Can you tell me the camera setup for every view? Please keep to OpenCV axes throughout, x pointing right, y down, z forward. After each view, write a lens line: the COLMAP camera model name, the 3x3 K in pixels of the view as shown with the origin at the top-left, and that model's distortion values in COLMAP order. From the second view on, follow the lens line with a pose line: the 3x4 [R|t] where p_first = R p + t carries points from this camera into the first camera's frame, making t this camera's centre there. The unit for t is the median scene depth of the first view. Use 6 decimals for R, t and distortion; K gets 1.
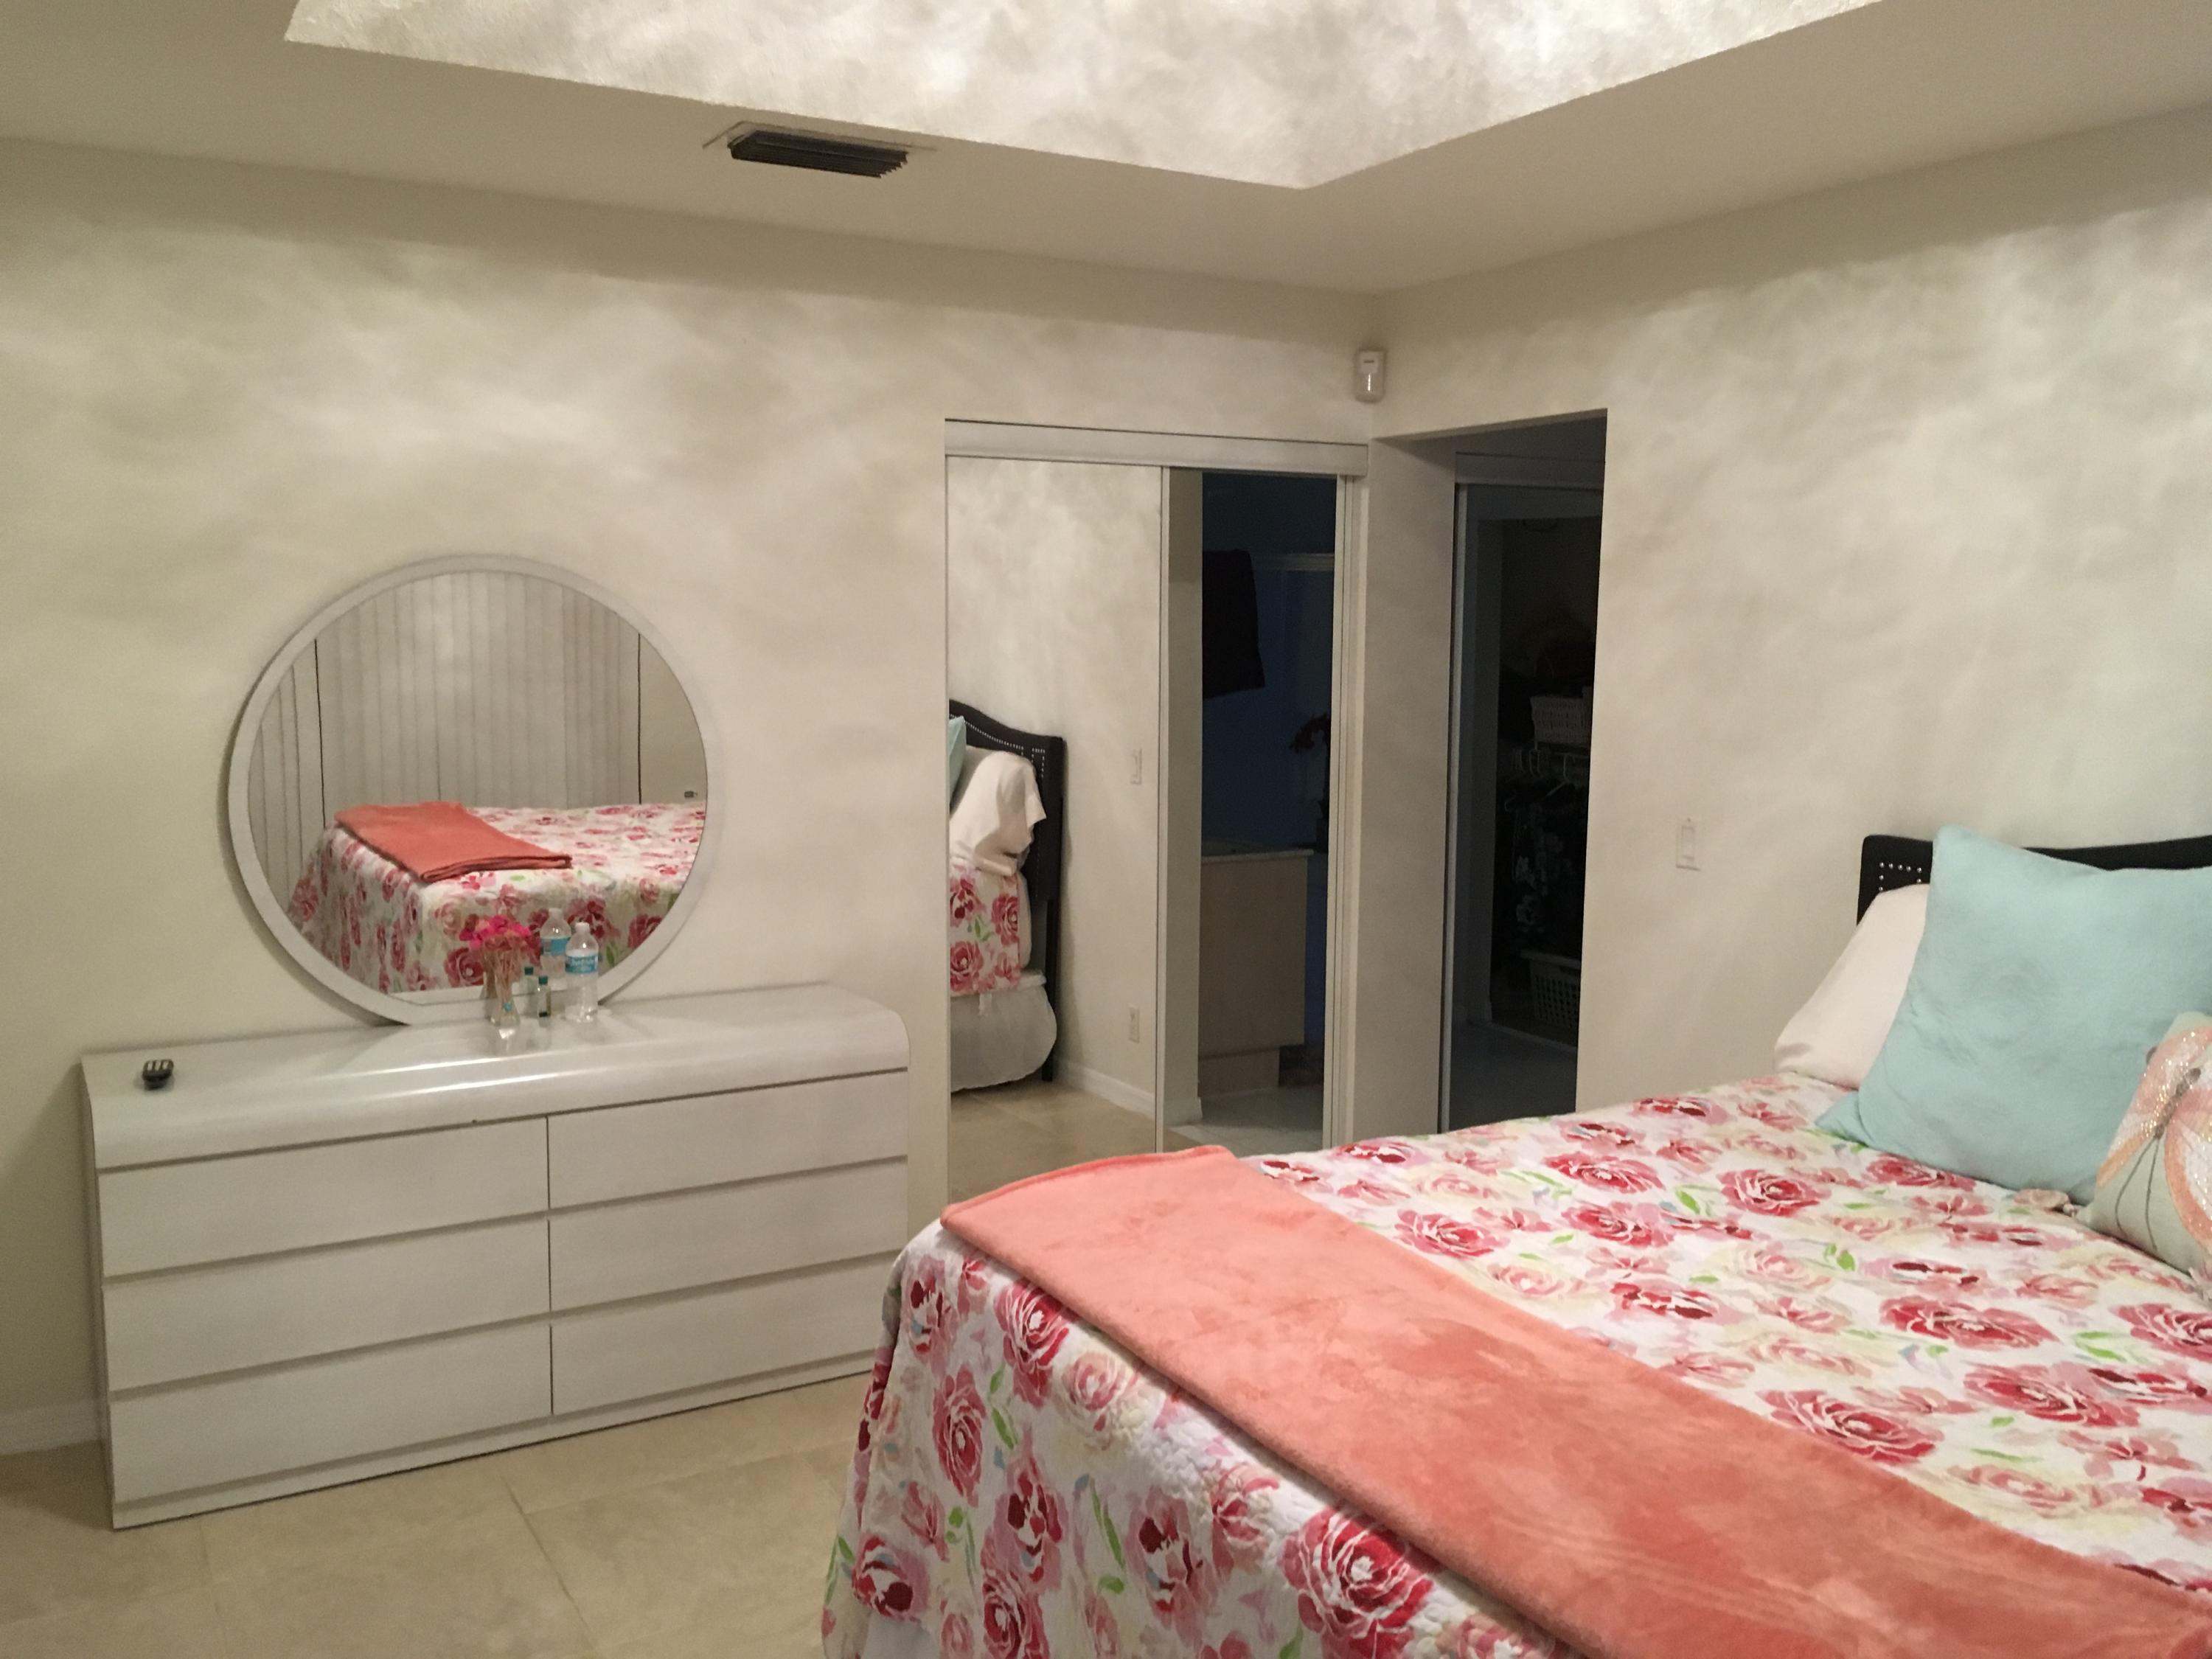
lens RADIAL K [[1882.9, 0, 1089.4], [0, 1882.9, 828.6], [0, 0, 1]] dist [0.066678, -0.088261]
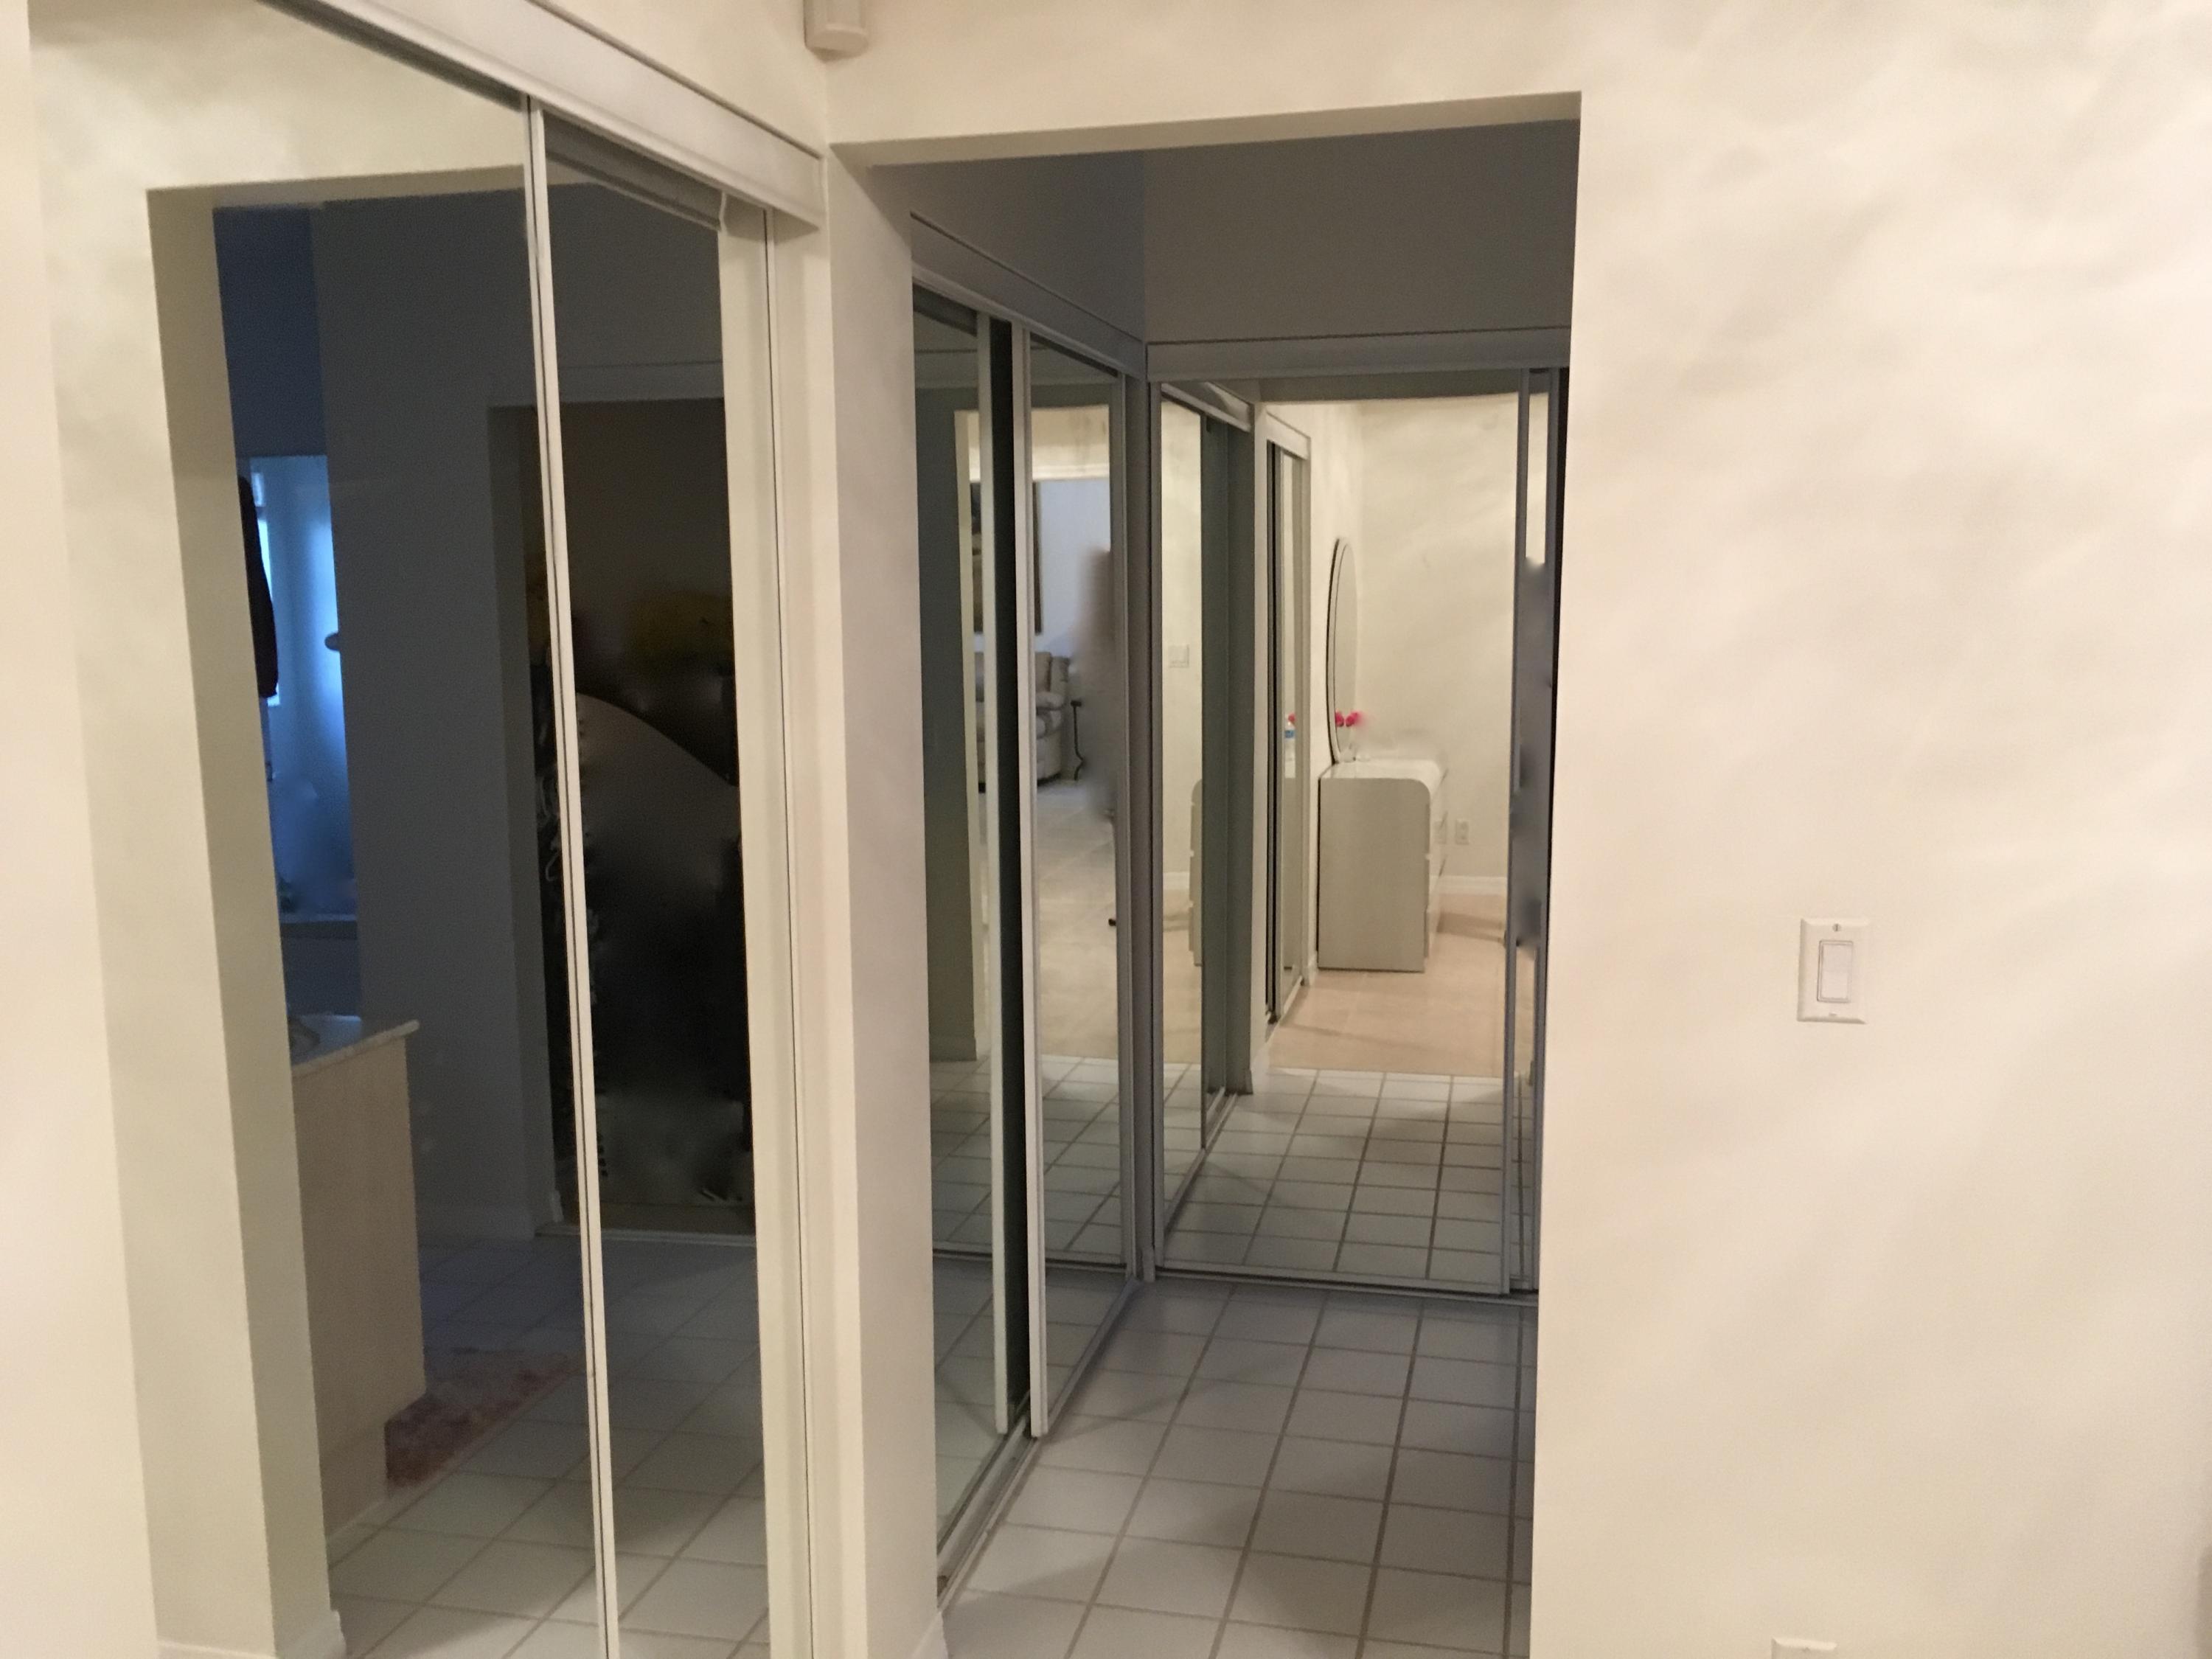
lens RADIAL K [[1882.9, 0, 1103.6], [0, 1882.9, 842.7], [0, 0, 1]] dist [0.066678, -0.088261]
pose [[0.682392, -0.110696, 0.722556, -0.241202], [0.095783, 0.993485, 0.061744, -0.101324], [-0.724684, 0.027075, 0.688549, 1.036604]]
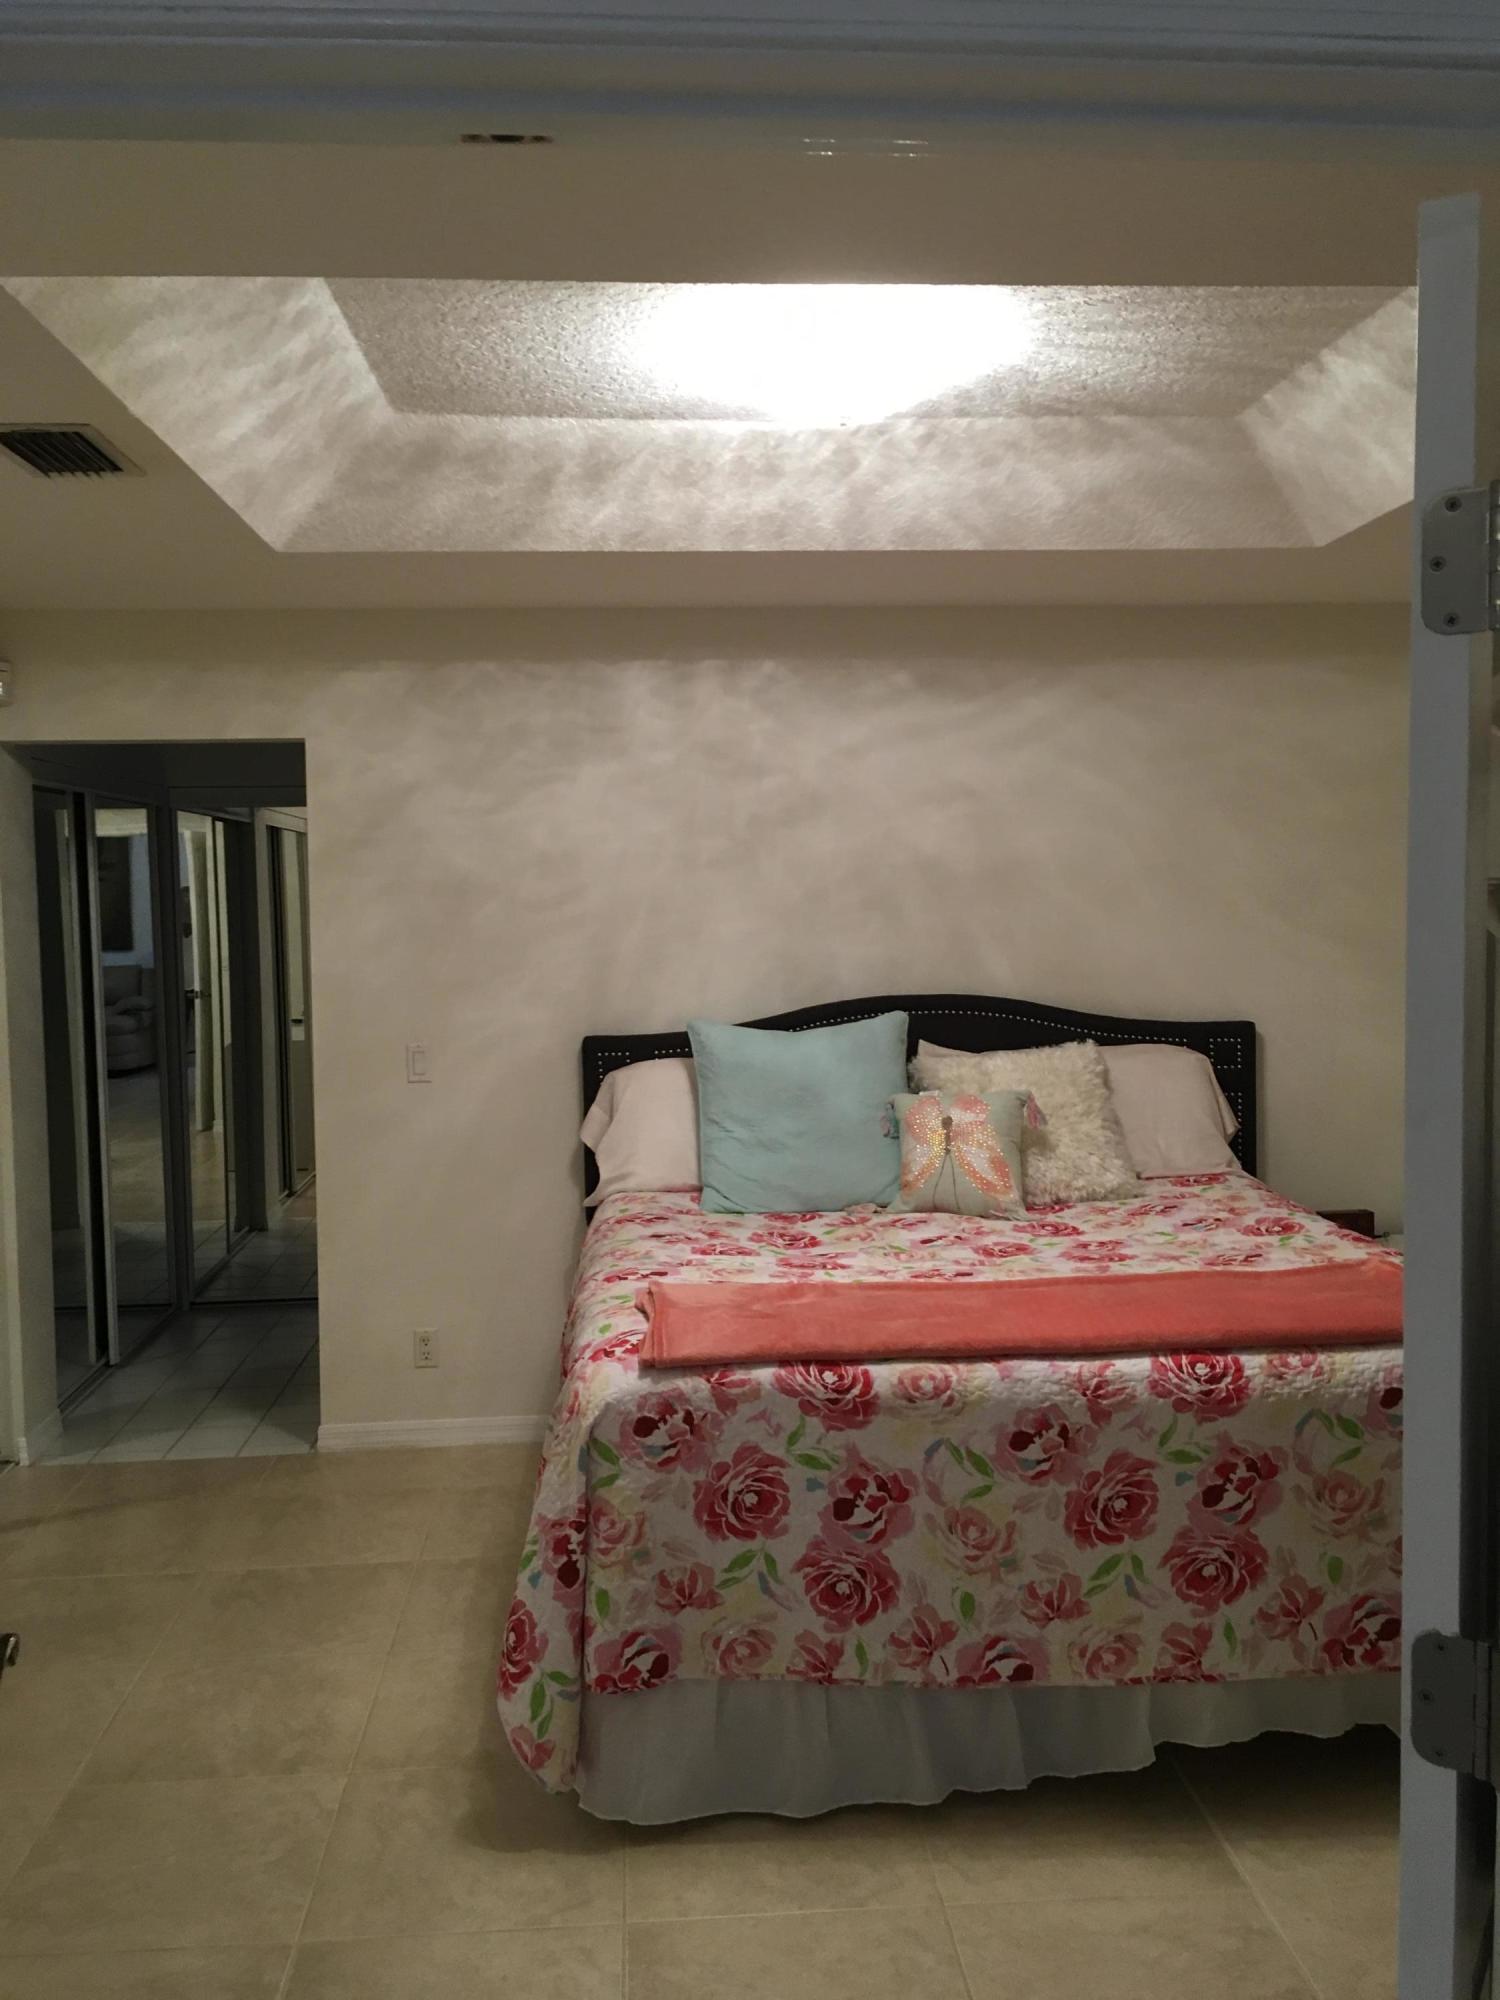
lens RADIAL K [[1702.4, 0, 738.2], [0, 1702.4, 1000.0], [0, 0, 1]] dist [0.066678, -0.088261]
pose [[0.433186, -0.075198, 0.898162, -0.893731], [0.122678, 0.992159, 0.023900, -0.050434], [-0.892917, 0.099831, 0.439014, 0.333118]]
